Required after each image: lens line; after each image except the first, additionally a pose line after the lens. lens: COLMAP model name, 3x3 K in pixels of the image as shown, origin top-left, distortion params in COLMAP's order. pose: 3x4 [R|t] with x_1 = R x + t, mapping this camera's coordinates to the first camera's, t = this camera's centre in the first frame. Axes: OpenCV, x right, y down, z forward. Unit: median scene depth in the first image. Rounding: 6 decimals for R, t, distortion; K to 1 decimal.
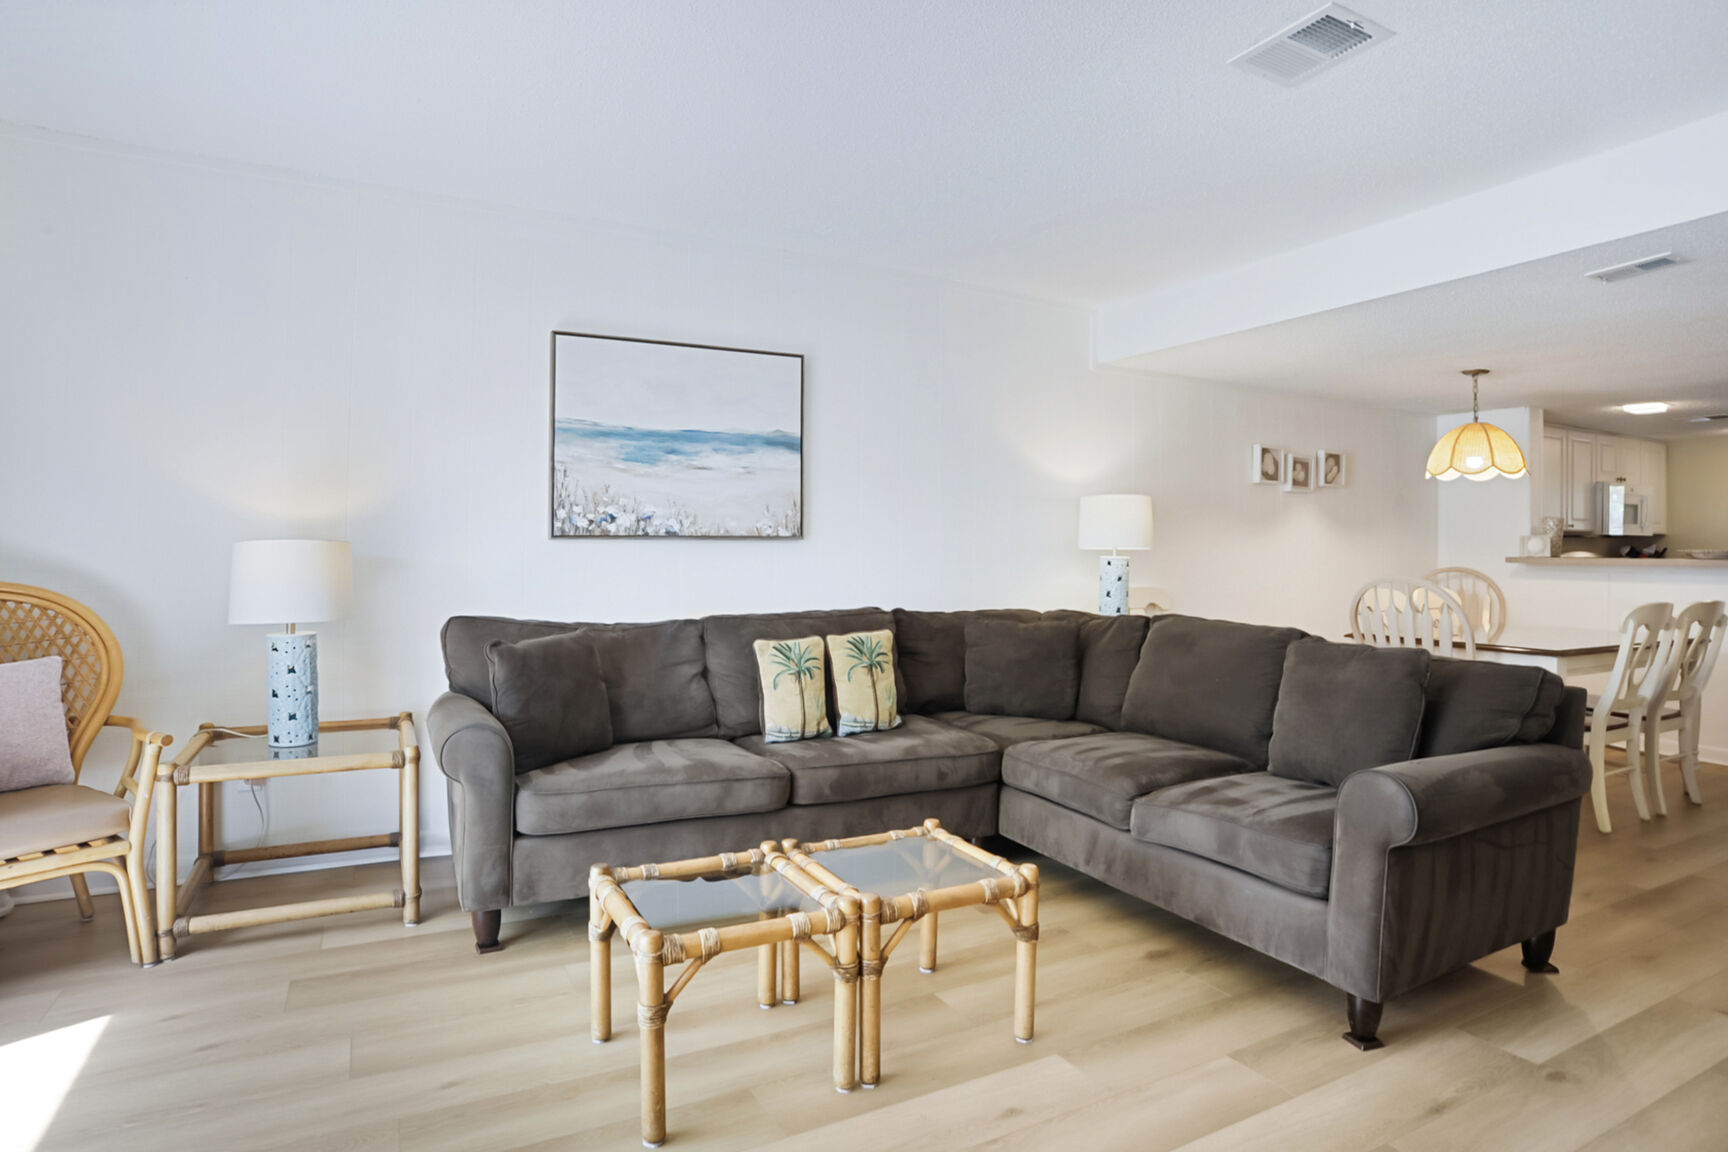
lens RADIAL K [[942.5, 0, 860.2], [0, 942.5, 549.5], [0, 0, 1]] dist [-0.044191, 0.000623]
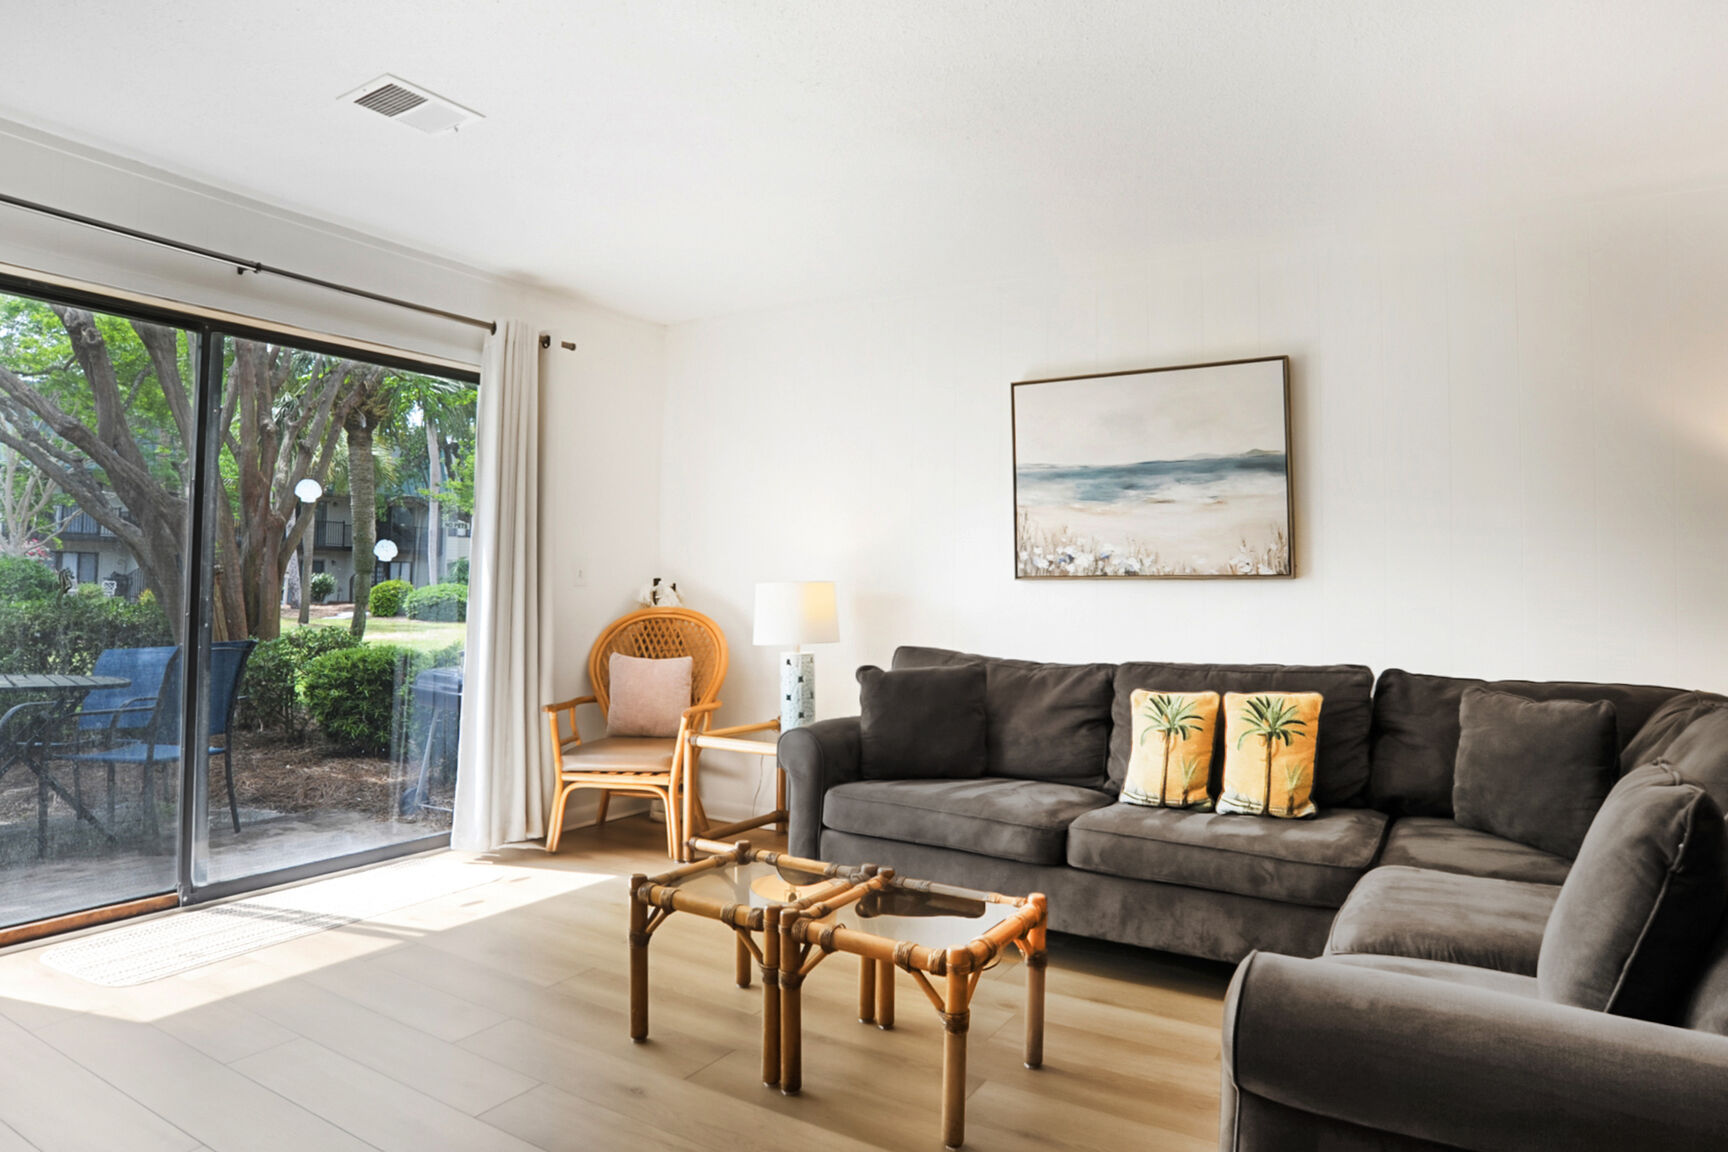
lens RADIAL K [[1015.5, 0, 864.0], [0, 1015.5, 576.0], [0, 0, 1]] dist [-0.071064, 0.000339]
pose [[0.528140, -0.012102, -0.849071, 0.545456], [-0.008783, 0.999767, -0.019713, 0.008511], [0.849112, 0.017868, 0.527911, 0.251678]]
